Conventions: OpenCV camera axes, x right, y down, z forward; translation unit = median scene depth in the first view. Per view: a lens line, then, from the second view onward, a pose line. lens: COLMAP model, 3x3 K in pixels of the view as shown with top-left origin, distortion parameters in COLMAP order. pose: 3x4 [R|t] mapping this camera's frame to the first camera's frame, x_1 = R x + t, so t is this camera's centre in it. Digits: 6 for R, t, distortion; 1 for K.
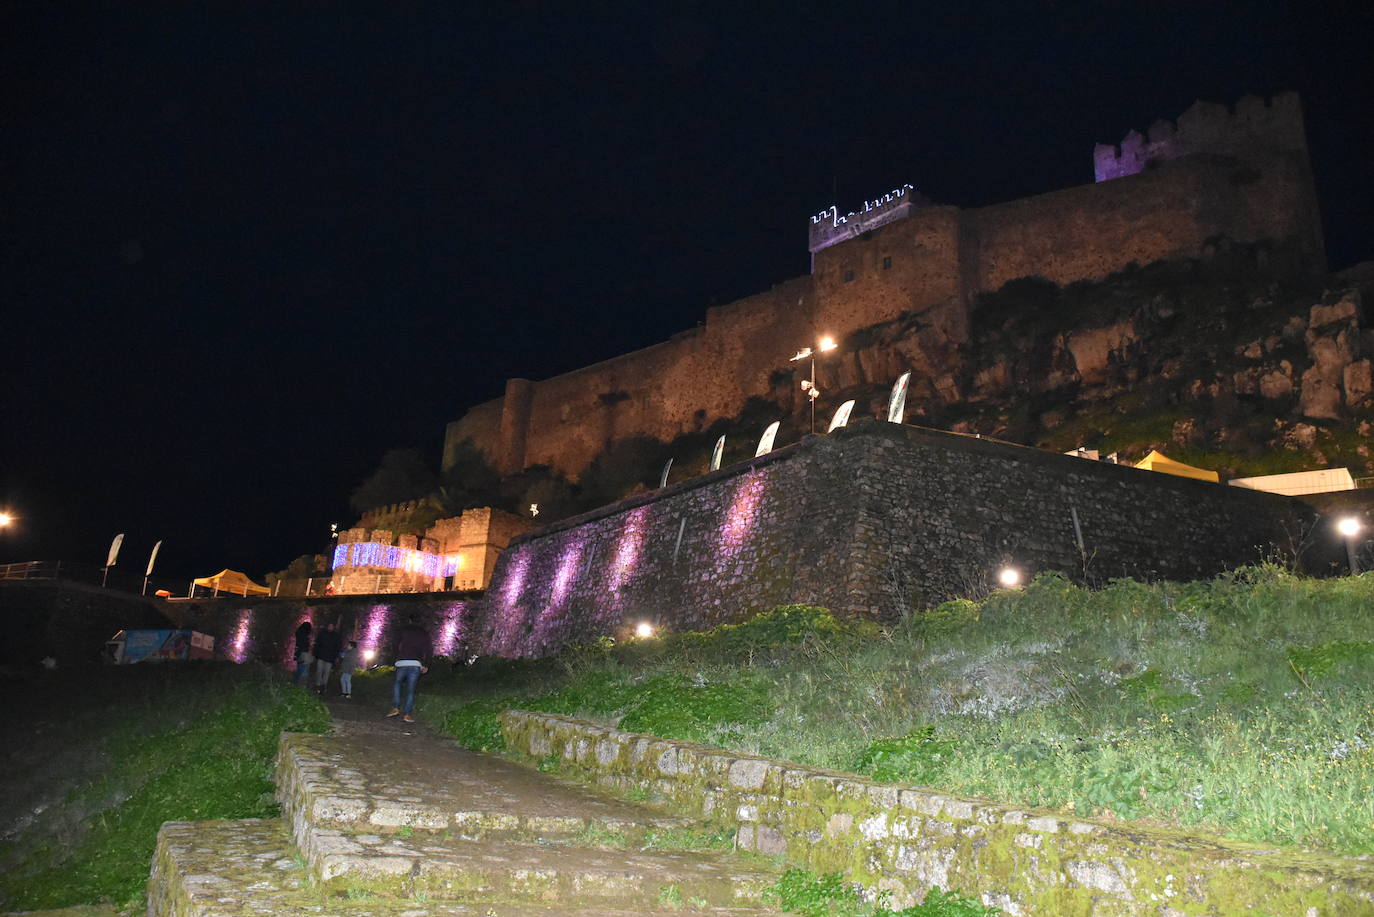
lens RADIAL K [[1085.7, 0, 689.6], [0, 1085.7, 458.3], [0, 0, 1]] dist [-0.152197, 0.115529]
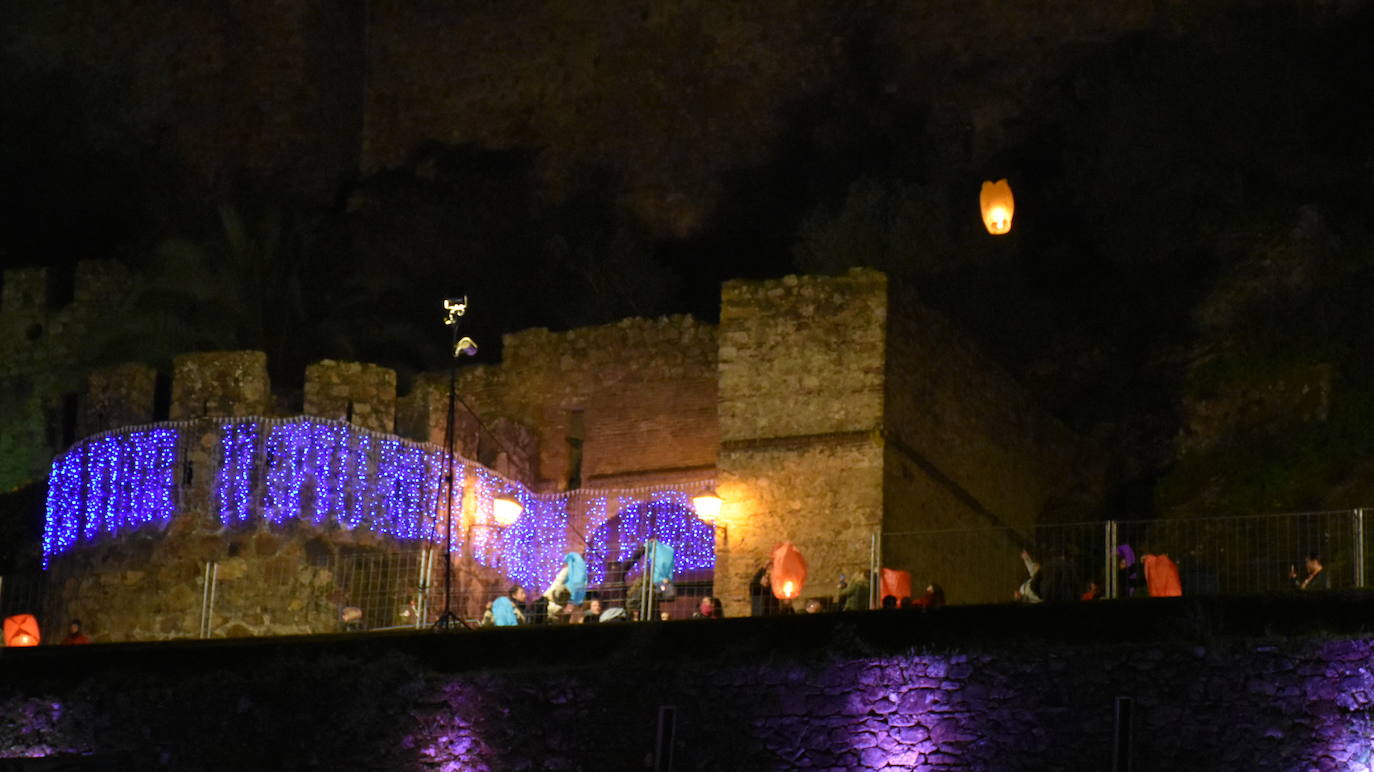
lens RADIAL K [[4728.9, 0, 687.0], [0, 4728.9, 386.0], [0, 0, 1]] dist [0.841935, 0.477685]
pose [[0.978587, 0.031479, 0.203412, -0.416640], [-0.035368, 0.999254, 0.015510, 0.055076], [-0.202772, -0.022373, 0.978970, 0.061259]]
